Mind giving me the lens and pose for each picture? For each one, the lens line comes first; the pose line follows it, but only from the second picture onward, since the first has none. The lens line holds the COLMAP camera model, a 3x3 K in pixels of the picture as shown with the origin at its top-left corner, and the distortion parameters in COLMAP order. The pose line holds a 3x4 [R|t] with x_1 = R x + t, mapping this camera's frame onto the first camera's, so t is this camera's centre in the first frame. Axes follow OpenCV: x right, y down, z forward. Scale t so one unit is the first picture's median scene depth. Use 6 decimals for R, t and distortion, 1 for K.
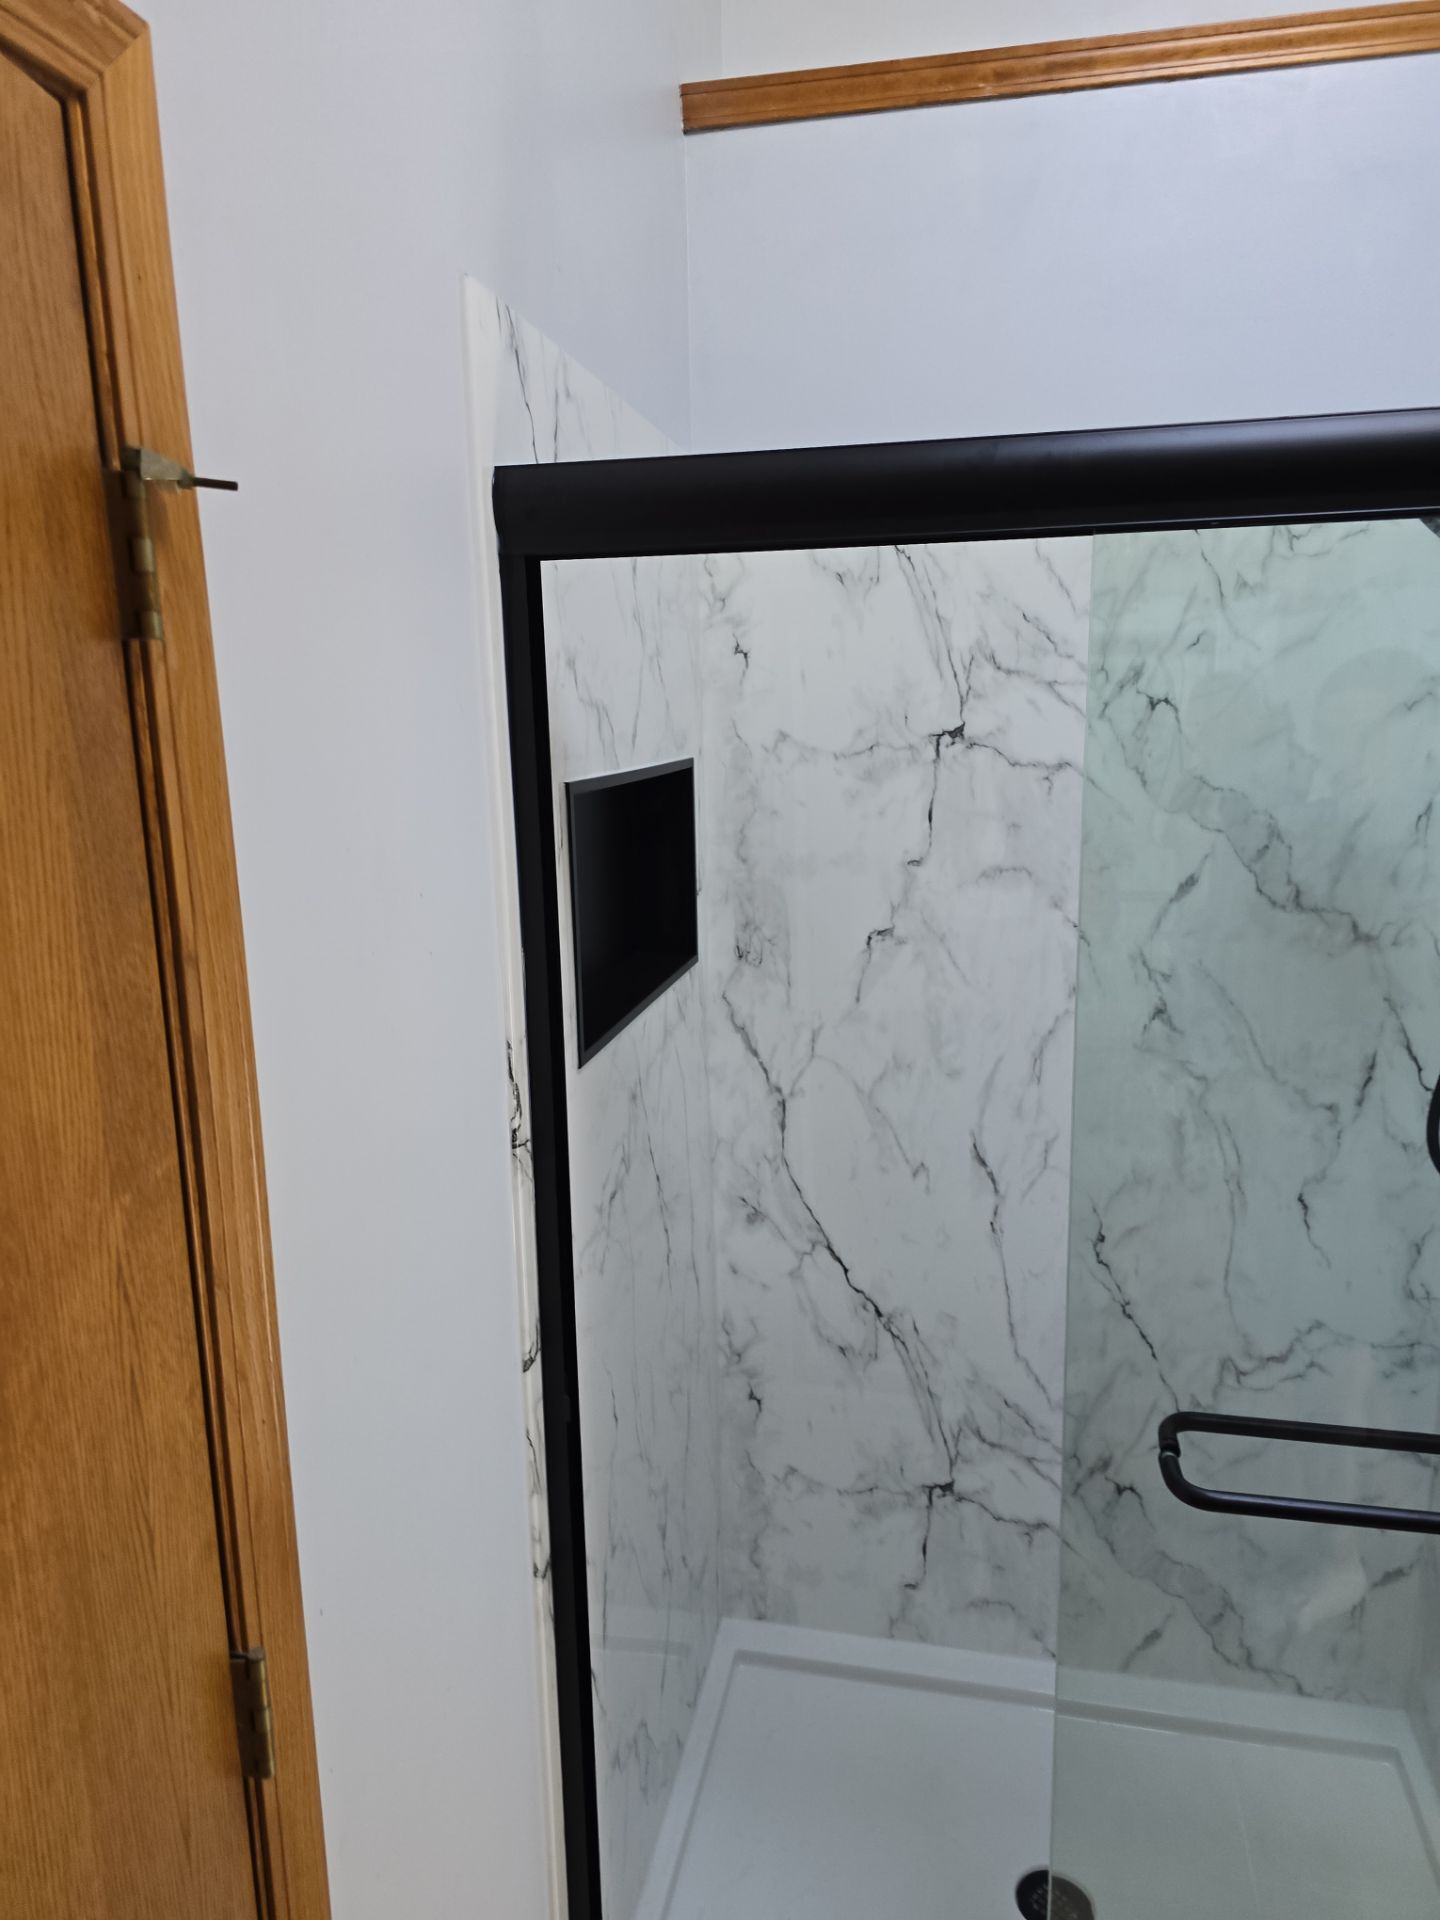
lens RADIAL K [[1272.2, 0, 723.1], [0, 1272.2, 962.7], [0, 0, 1]] dist [0.064014, -0.059327]
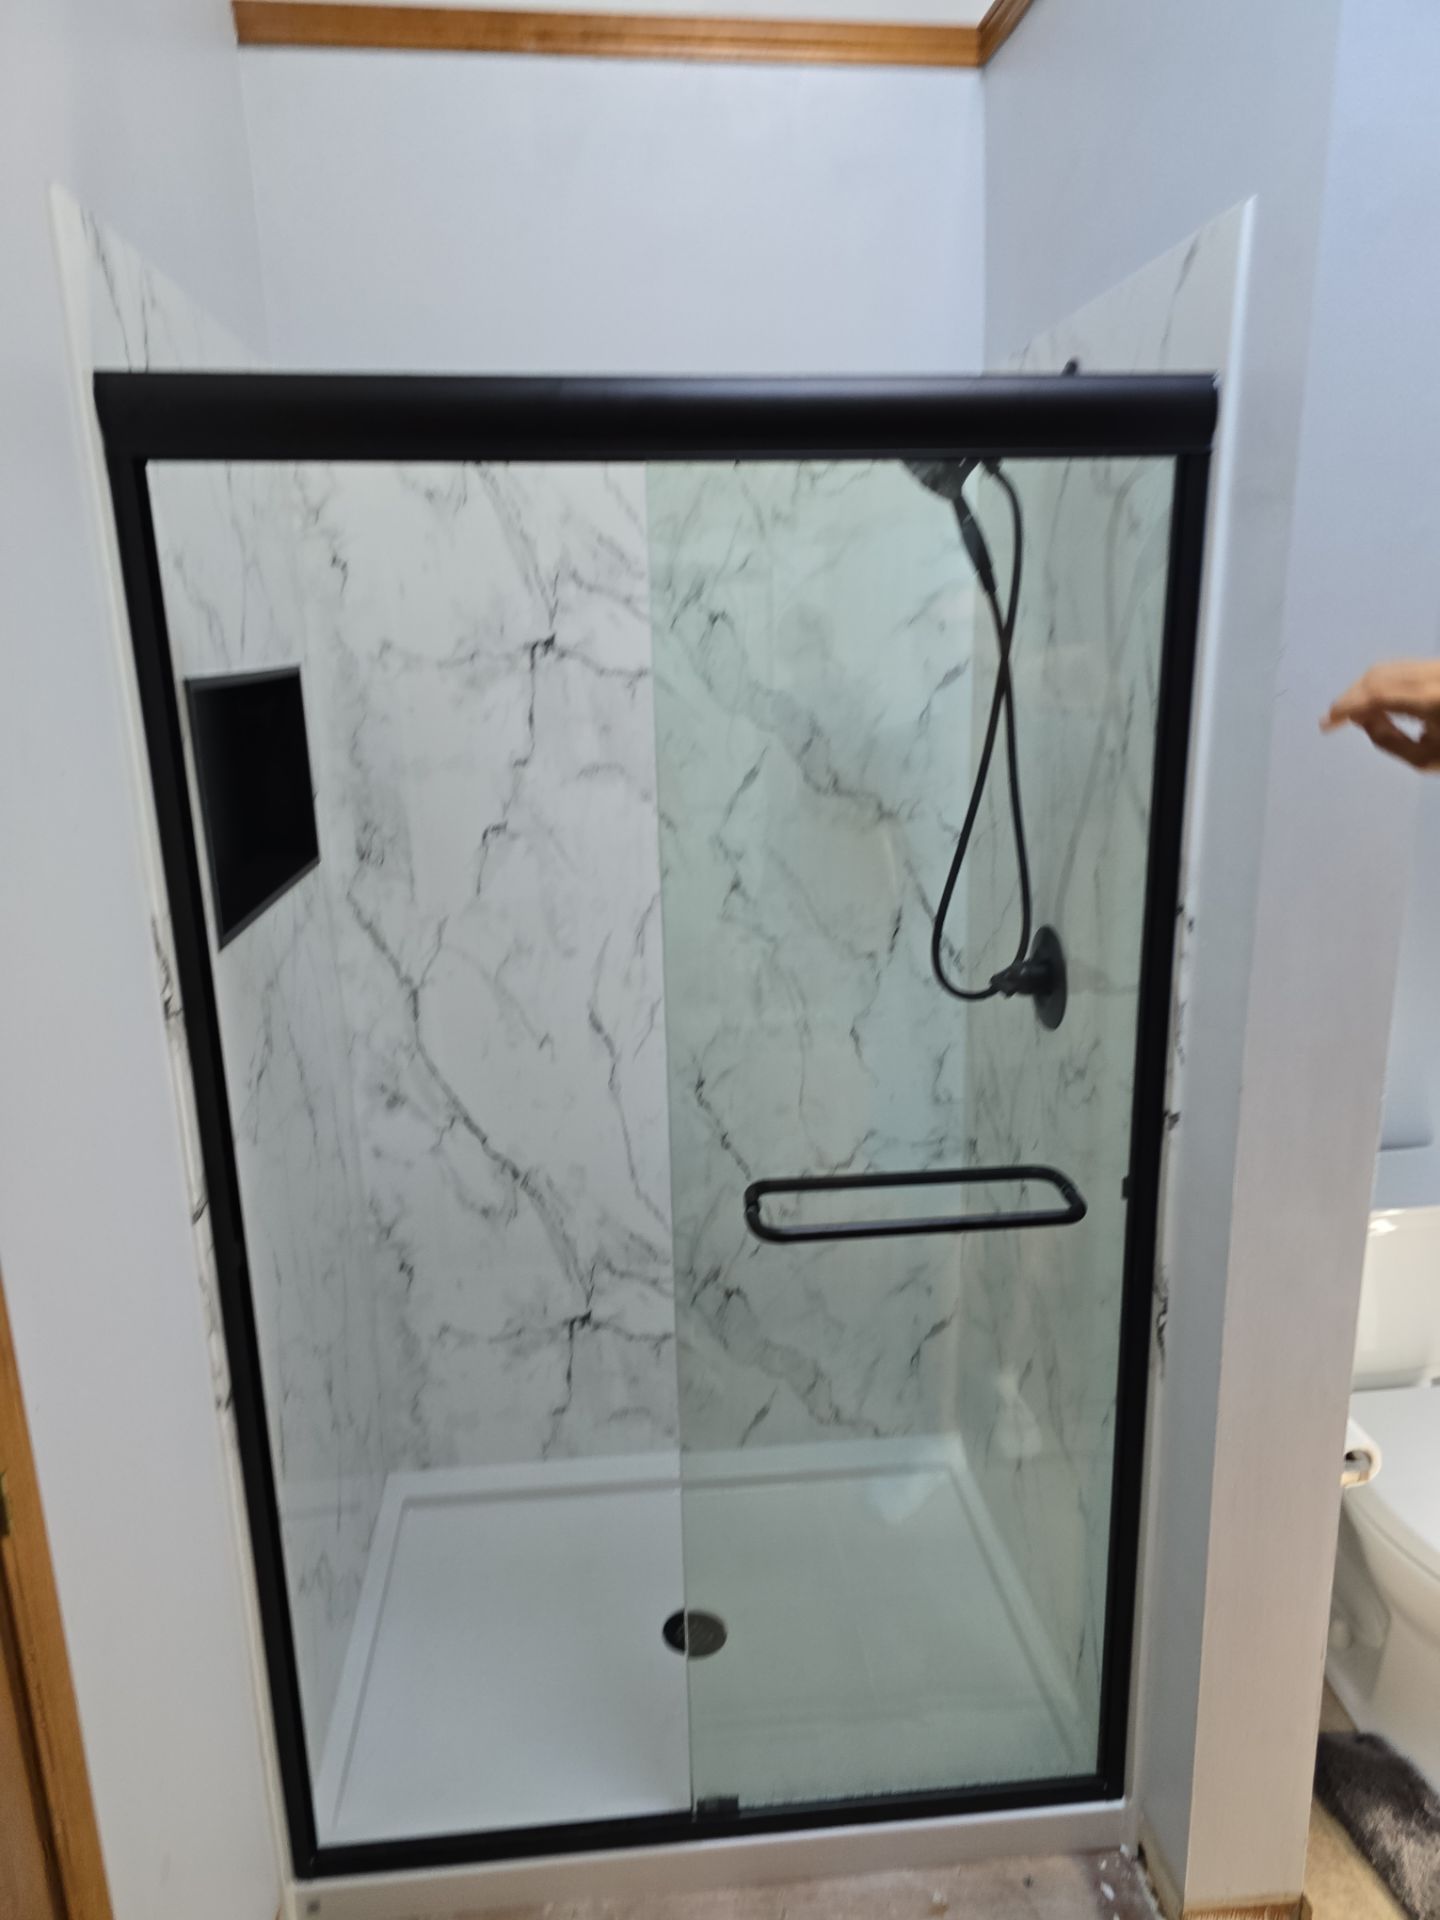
lens RADIAL K [[1272.2, 0, 726.9], [0, 1272.2, 973.6], [0, 0, 1]] dist [0.064014, -0.059327]
pose [[0.952228, -0.076880, 0.295552, -0.019566], [0.060592, 0.996116, 0.063893, 0.042684], [-0.299316, -0.042933, 0.953188, -0.114987]]
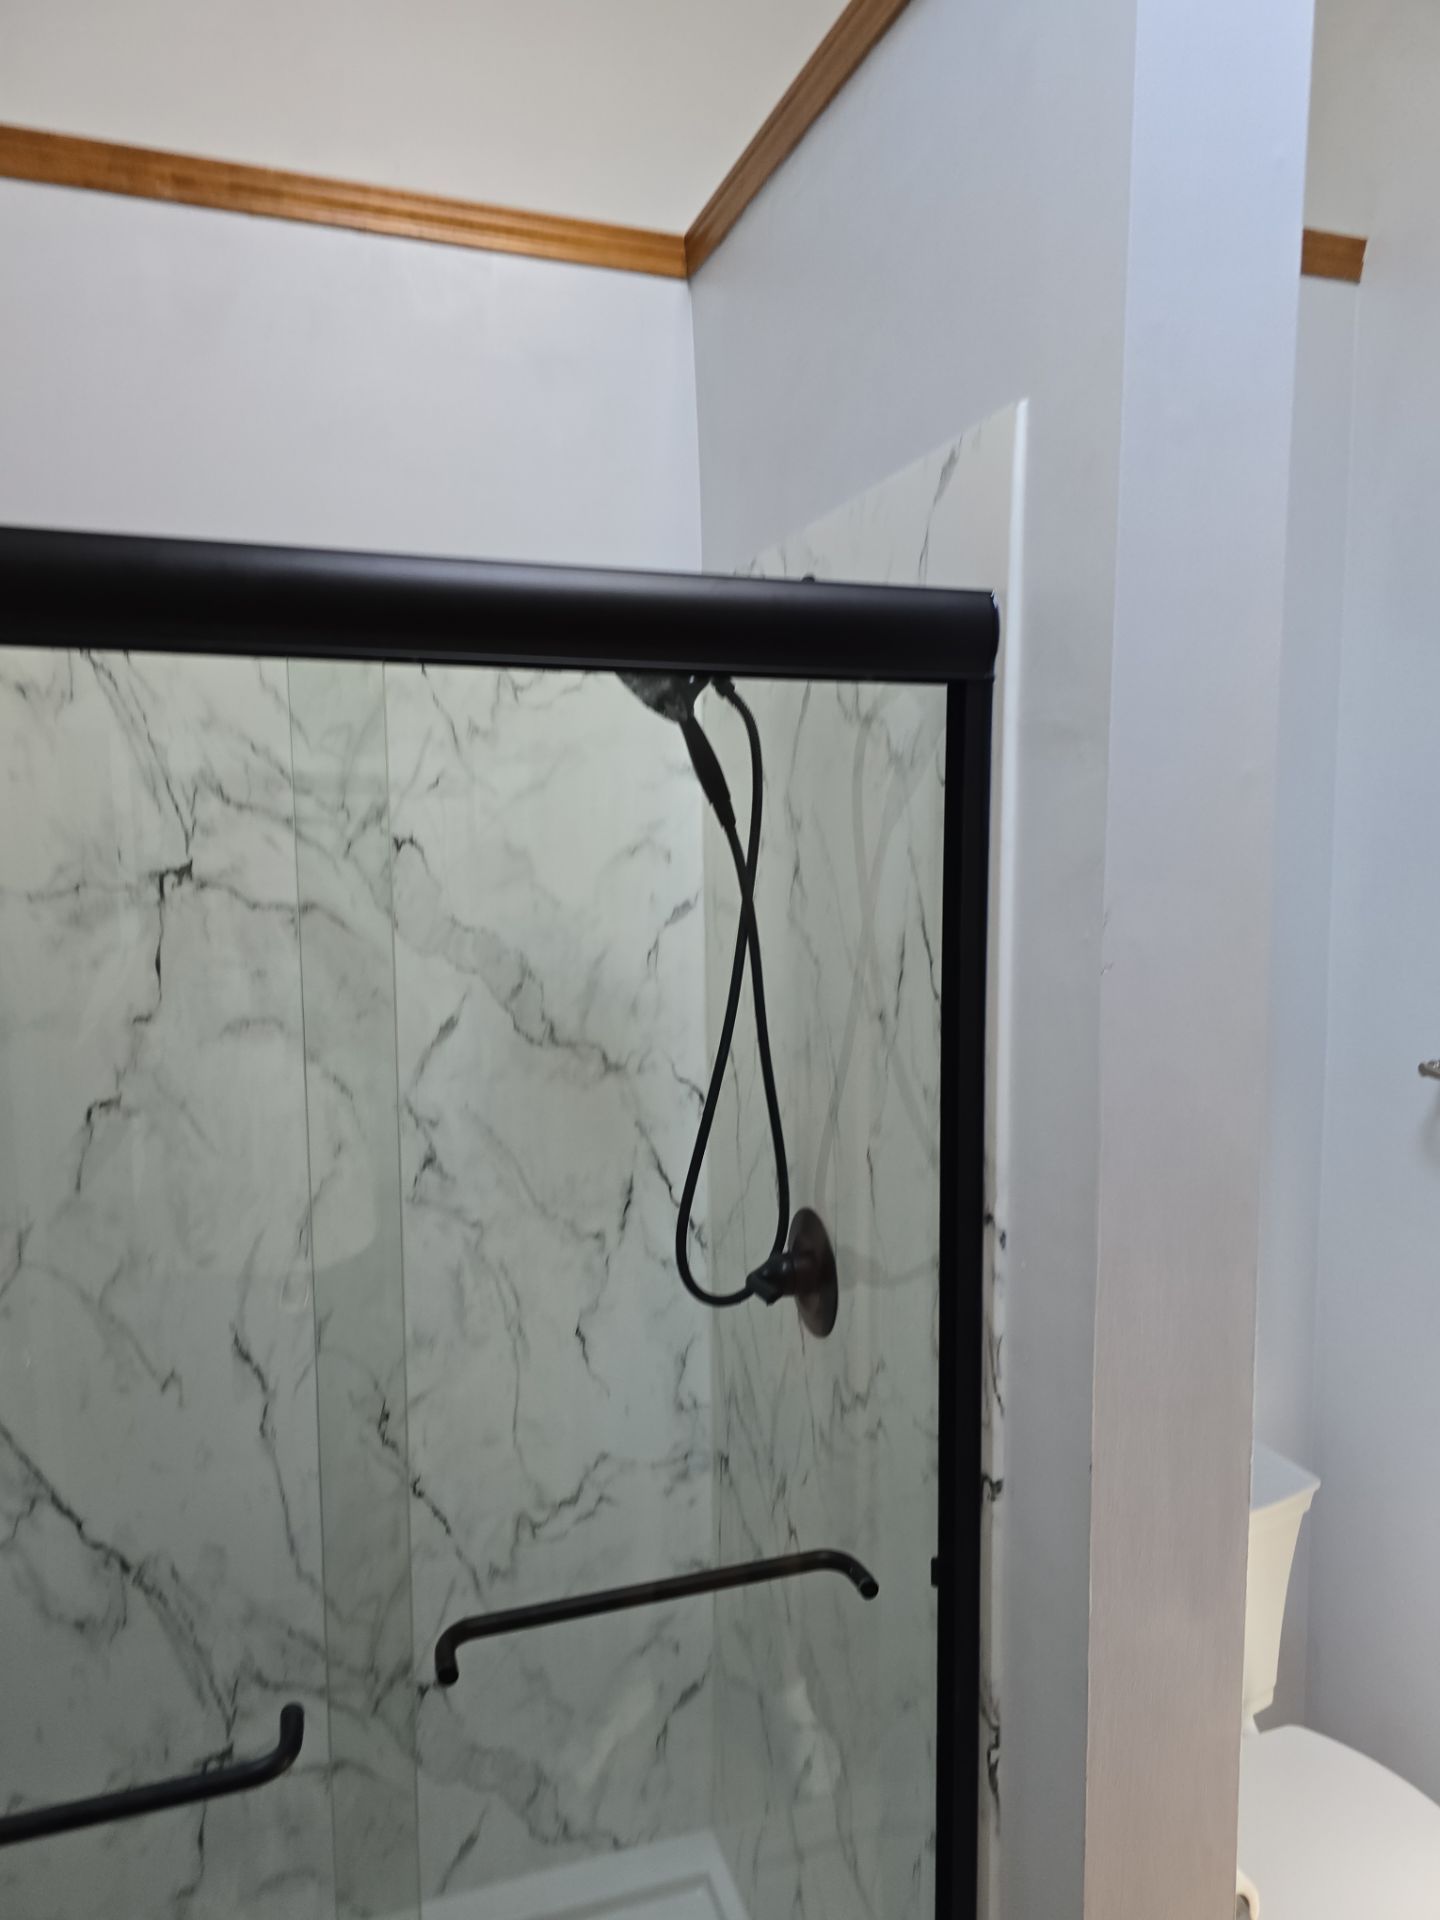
lens RADIAL K [[1272.2, 0, 724.6], [0, 1272.2, 966.1], [0, 0, 1]] dist [0.064014, -0.059327]
pose [[0.860571, -0.037001, 0.507985, 0.049461], [0.088349, 0.993083, -0.077337, -0.012631], [-0.501610, 0.111434, 0.857887, 0.053287]]
